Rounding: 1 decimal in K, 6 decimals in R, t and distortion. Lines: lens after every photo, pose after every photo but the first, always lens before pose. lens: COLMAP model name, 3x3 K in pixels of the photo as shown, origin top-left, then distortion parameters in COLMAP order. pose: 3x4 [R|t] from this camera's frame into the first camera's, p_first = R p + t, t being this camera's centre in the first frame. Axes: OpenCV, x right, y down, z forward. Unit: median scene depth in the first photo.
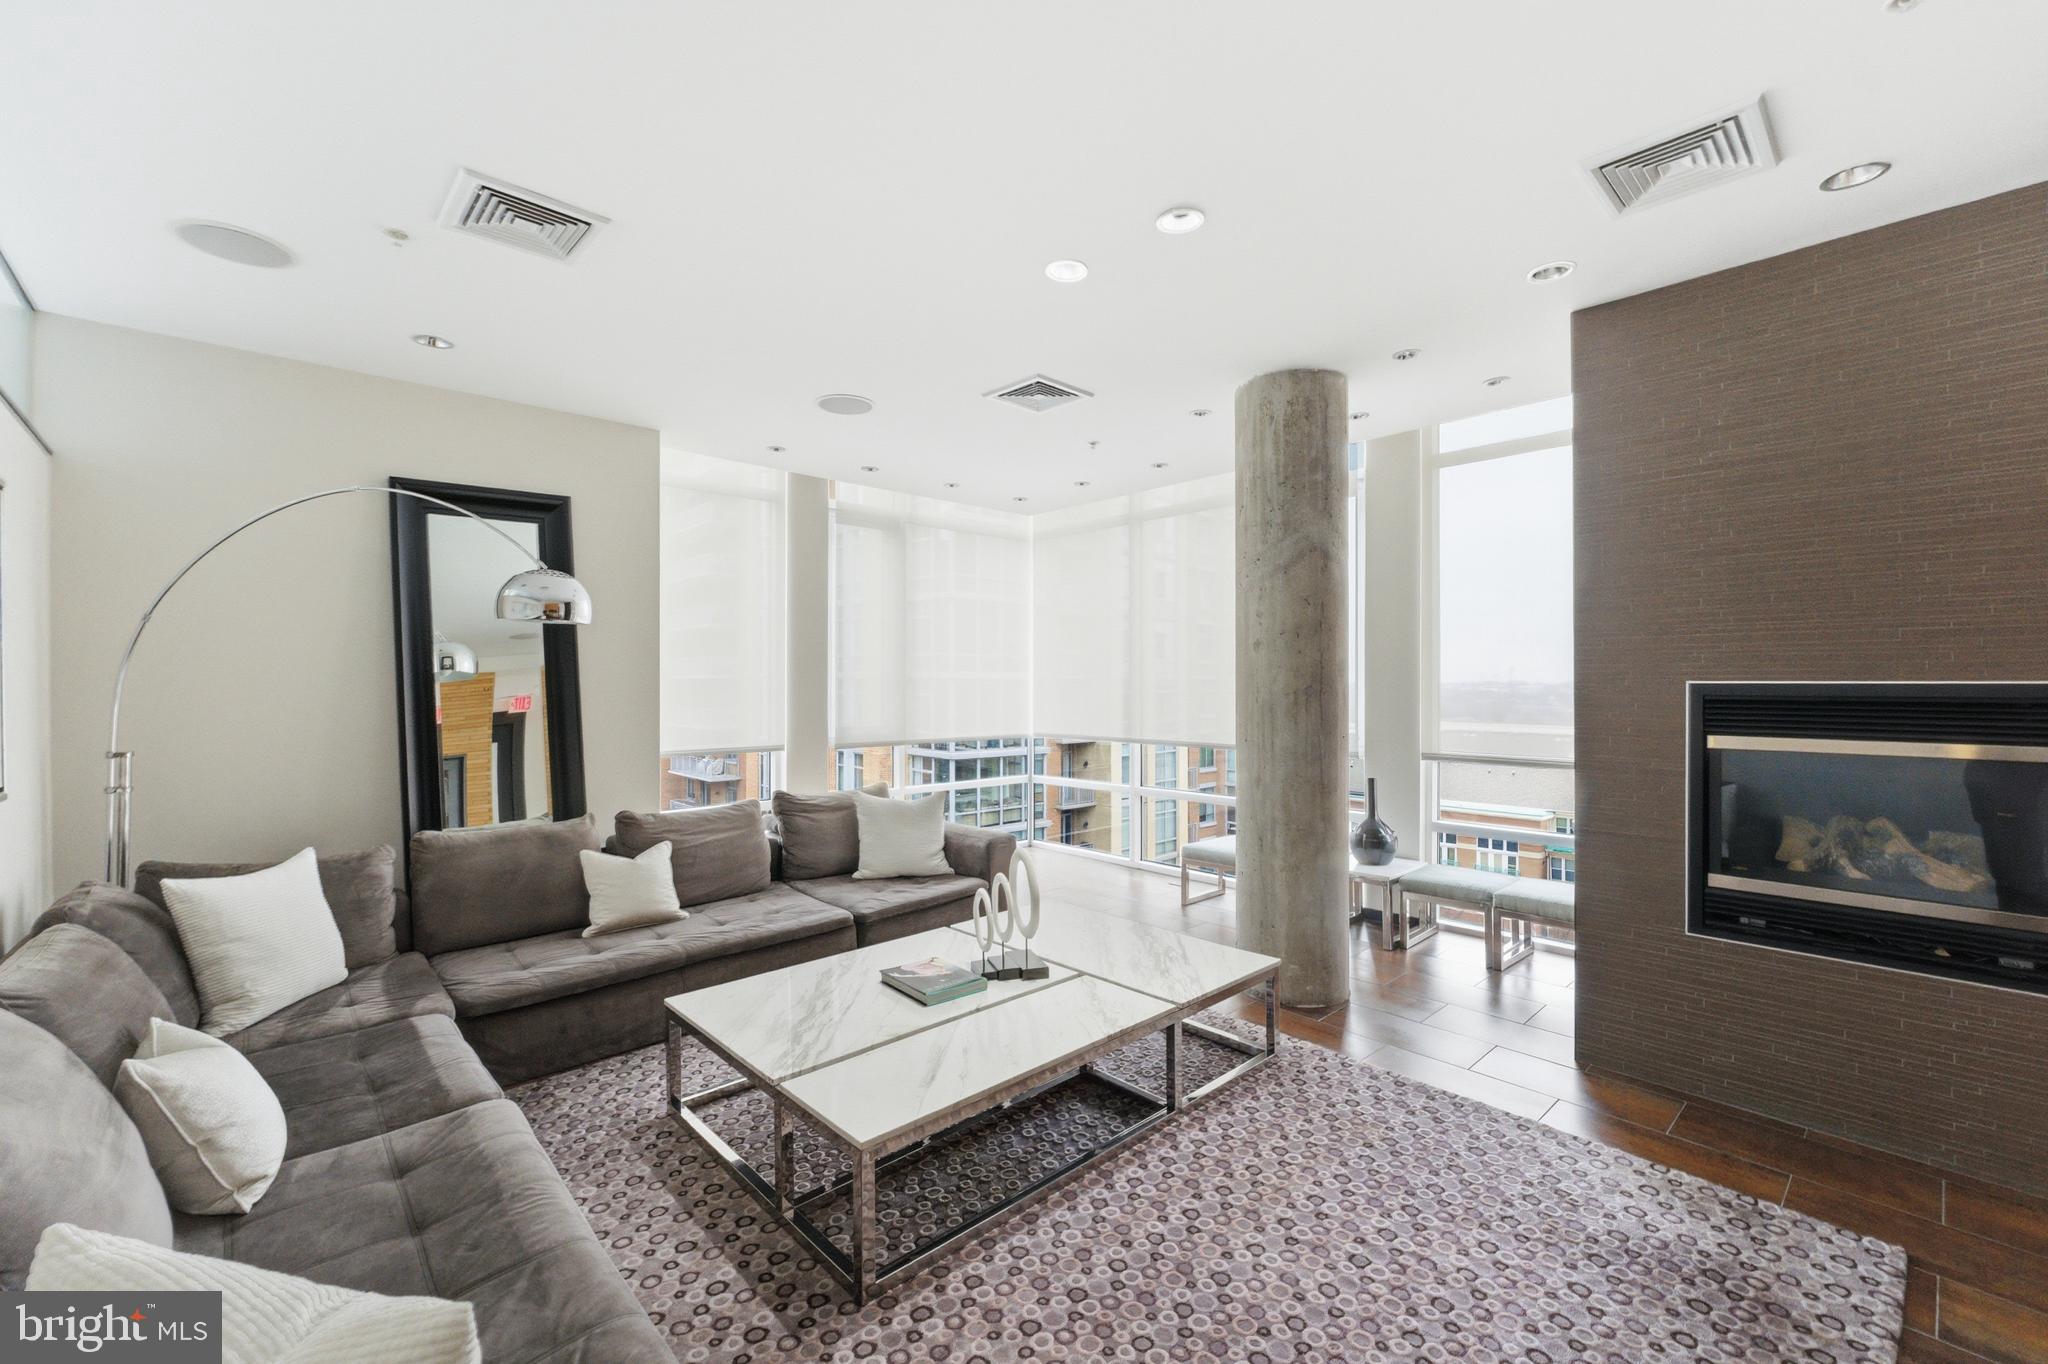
lens RADIAL K [[845.6, 0, 1024.9], [0, 845.6, 681.7], [0, 0, 1]] dist [0.001642, 0.000237]
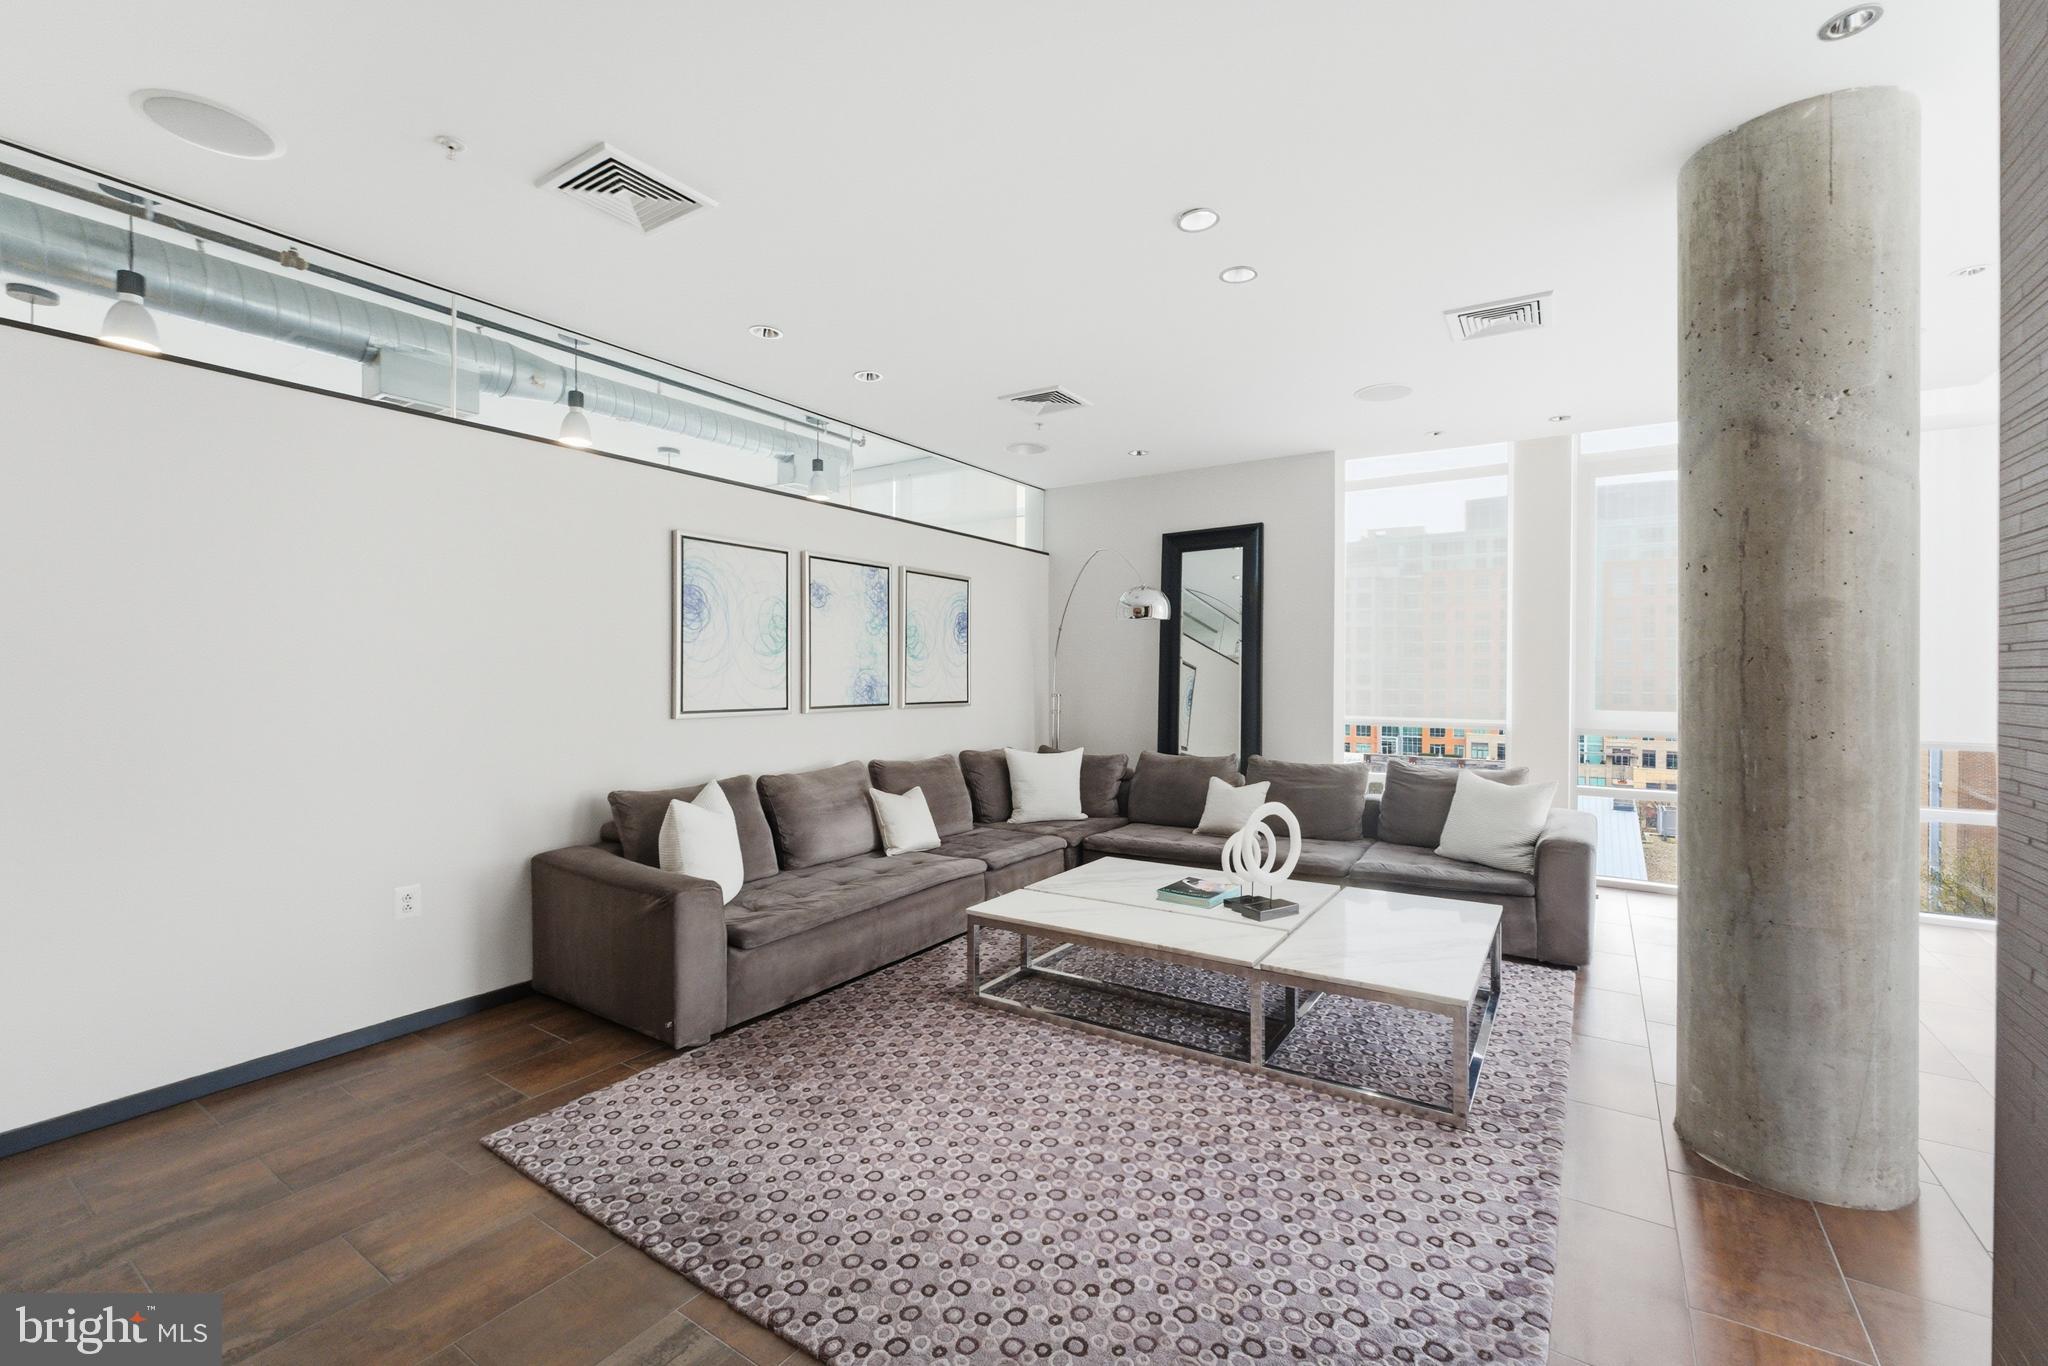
lens RADIAL K [[845.6, 0, 1031.1], [0, 845.6, 682.0], [0, 0, 1]] dist [0.001642, 0.000237]
pose [[0.251230, 0.013927, -0.967827, 0.744474], [-0.000988, 0.999900, 0.014132, 0.019112], [0.967927, -0.002594, 0.251219, 0.327600]]
